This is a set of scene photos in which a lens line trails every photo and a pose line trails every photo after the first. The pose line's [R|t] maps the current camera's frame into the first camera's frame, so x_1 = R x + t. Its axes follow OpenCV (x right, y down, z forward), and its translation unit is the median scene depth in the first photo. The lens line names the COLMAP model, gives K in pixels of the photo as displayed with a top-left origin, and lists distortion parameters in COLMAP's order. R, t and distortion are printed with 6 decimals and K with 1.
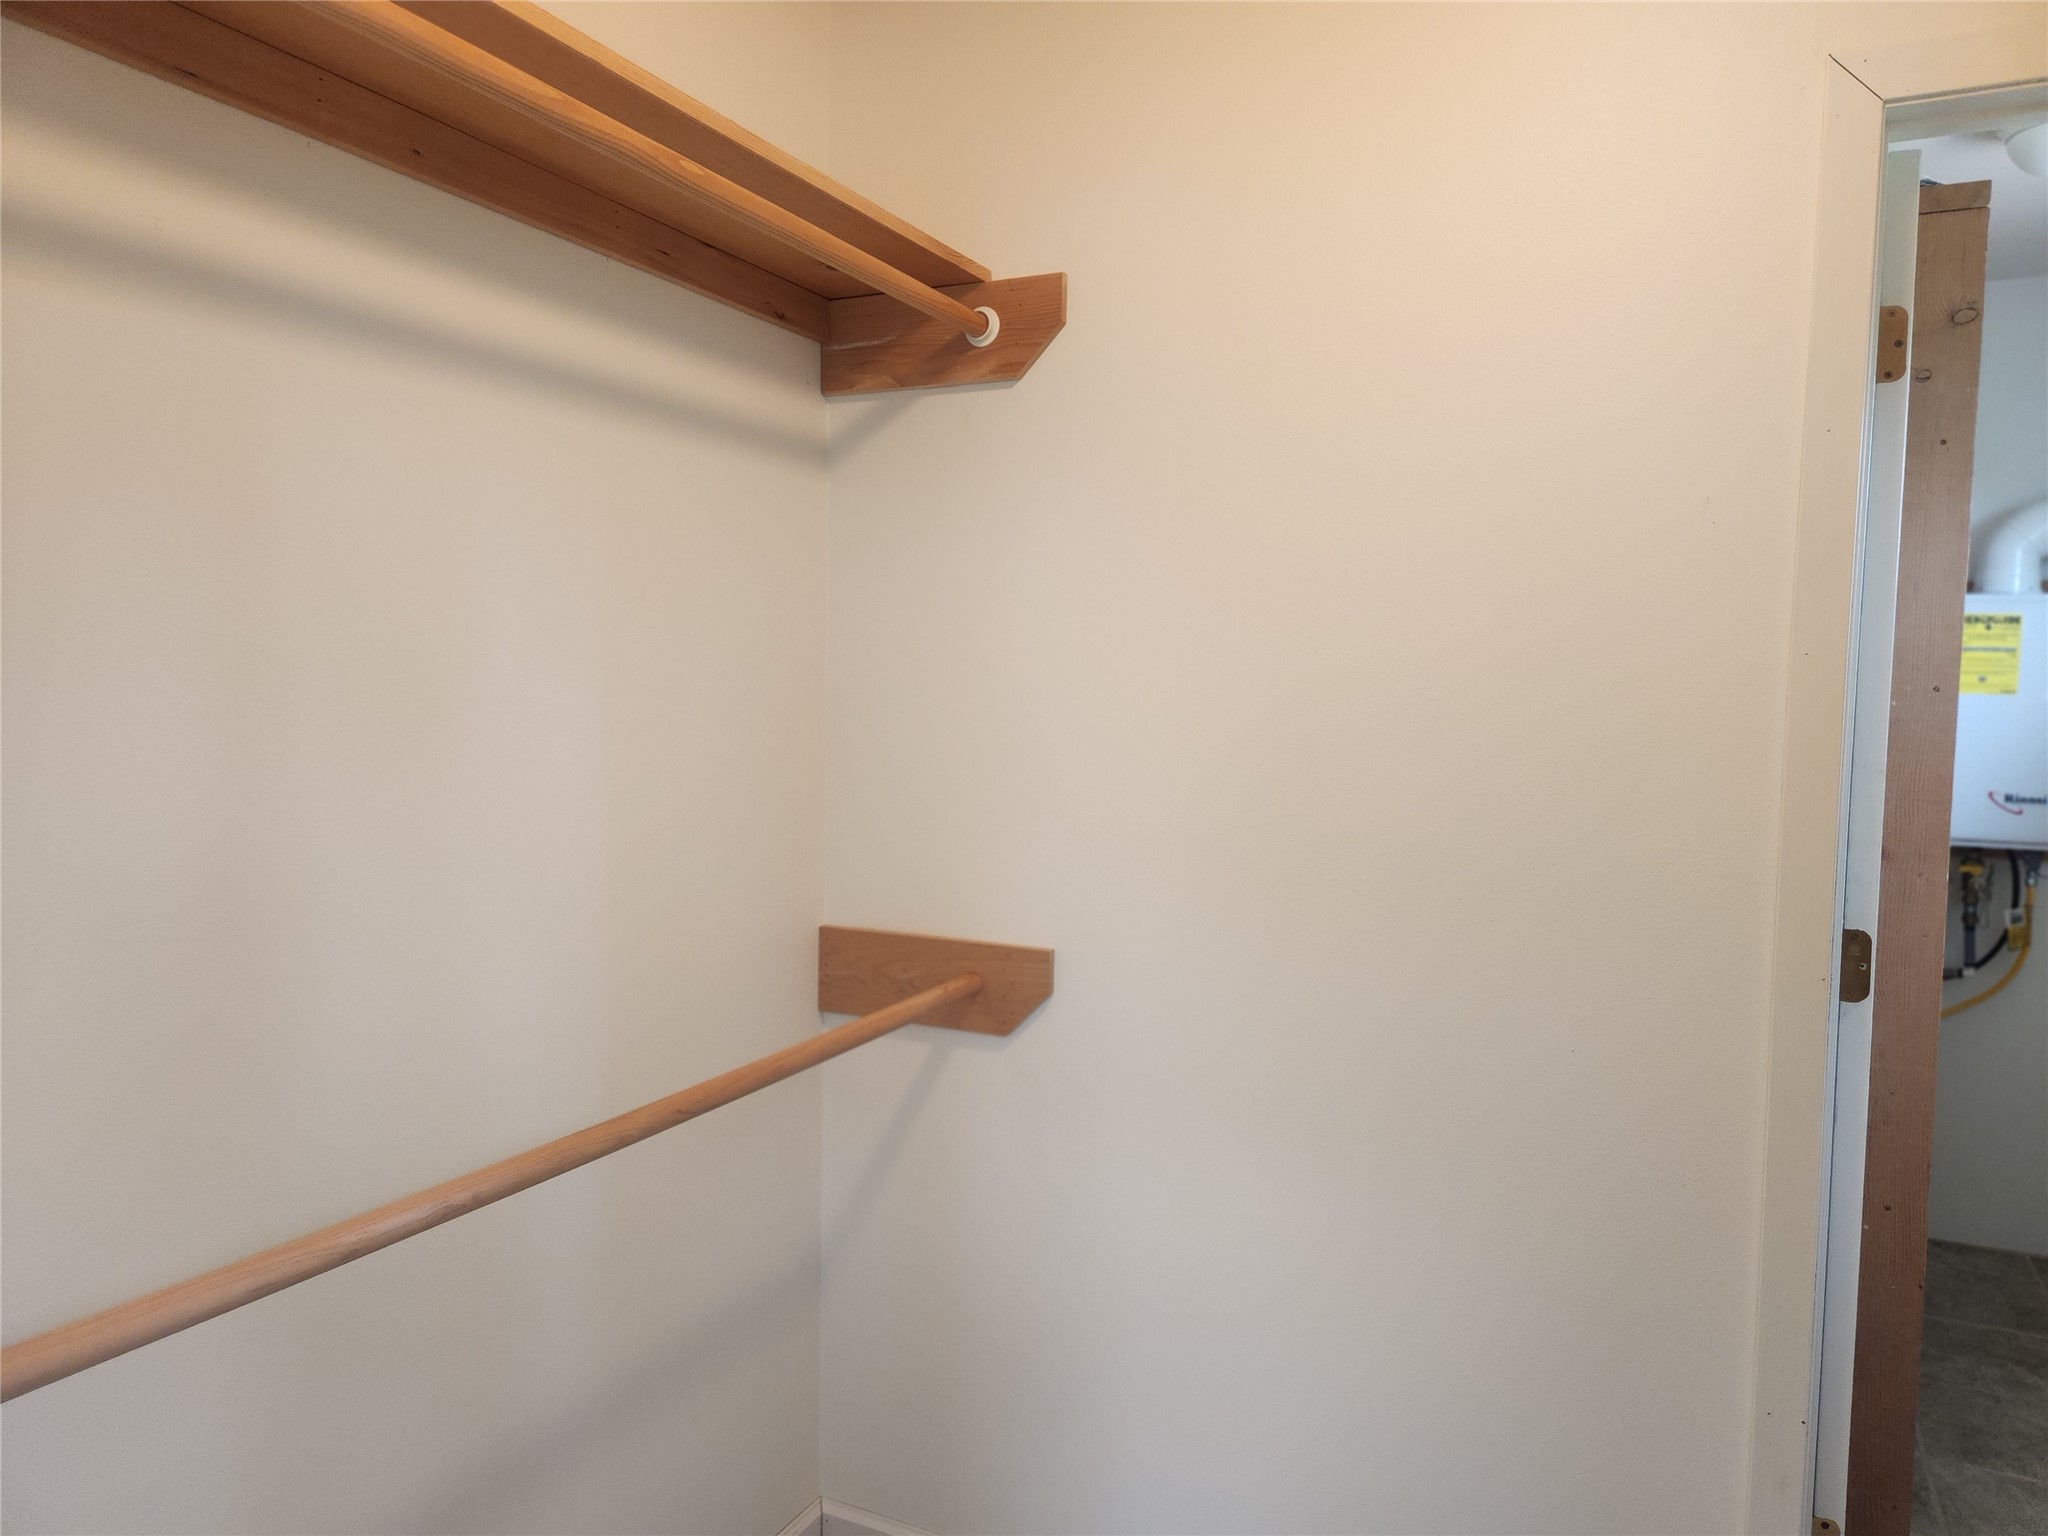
lens RADIAL K [[1374.9, 0, 1029.4], [0, 1374.9, 761.1], [0, 0, 1]] dist [0.087984, -0.082212]
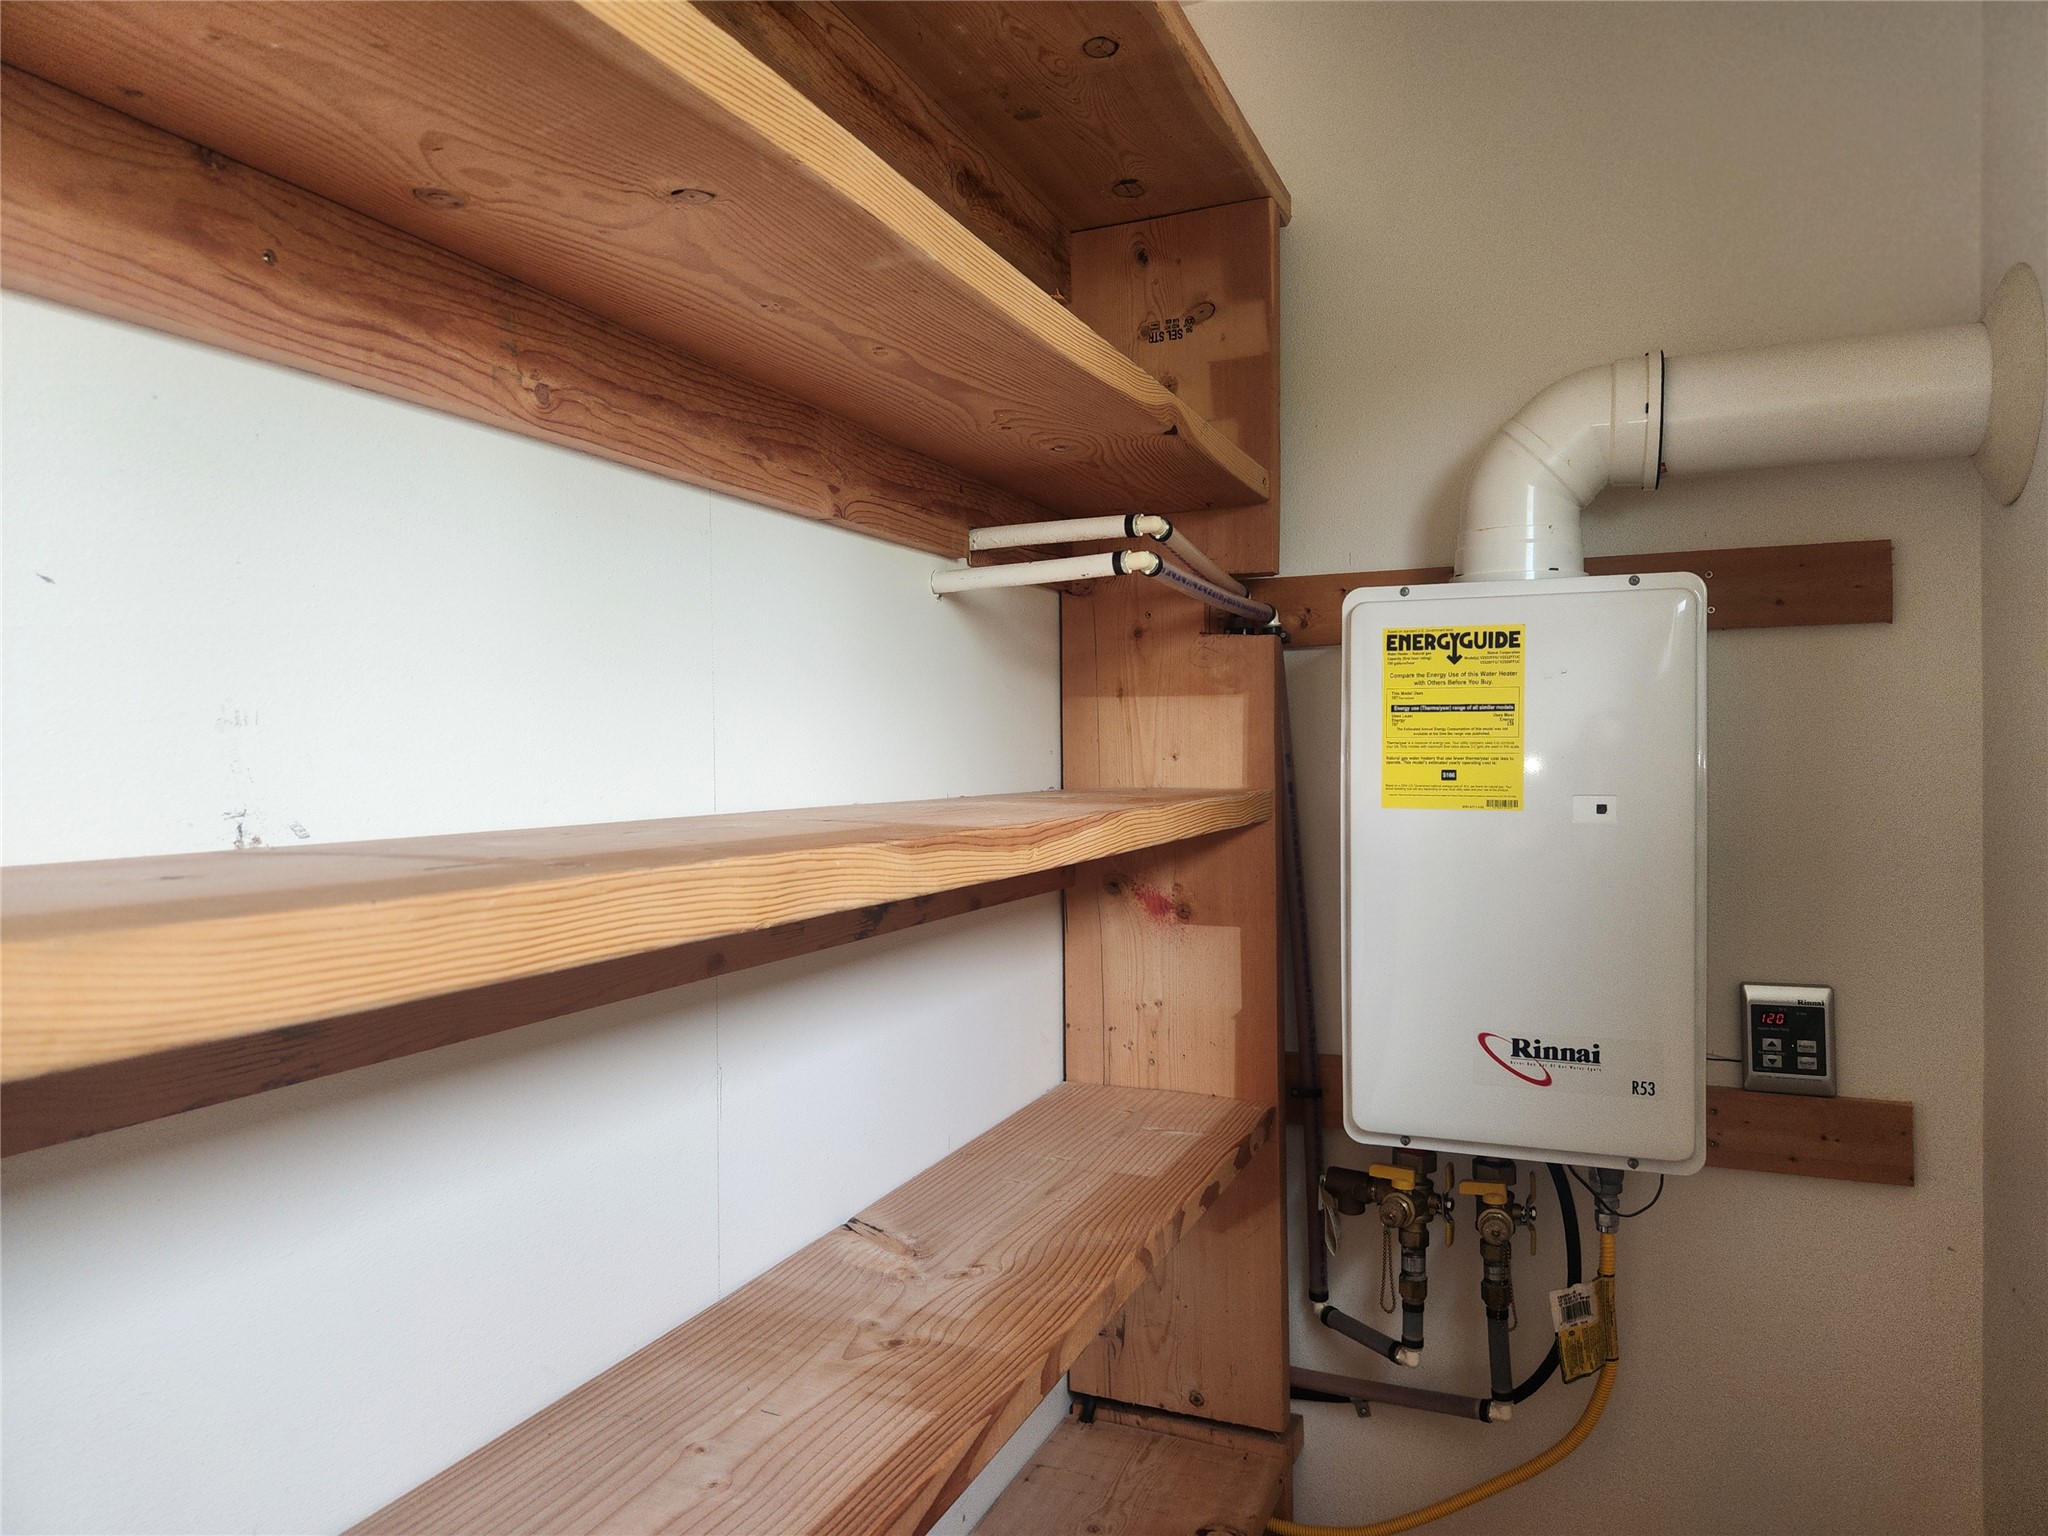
lens RADIAL K [[1374.9, 0, 1029.4], [0, 1374.9, 761.1], [0, 0, 1]] dist [0.087984, -0.082212]
pose [[0.997463, -0.029094, 0.064972, 0.518671], [0.032468, 0.998145, -0.051493, -0.044485], [-0.063354, 0.053472, 0.996558, 0.575933]]
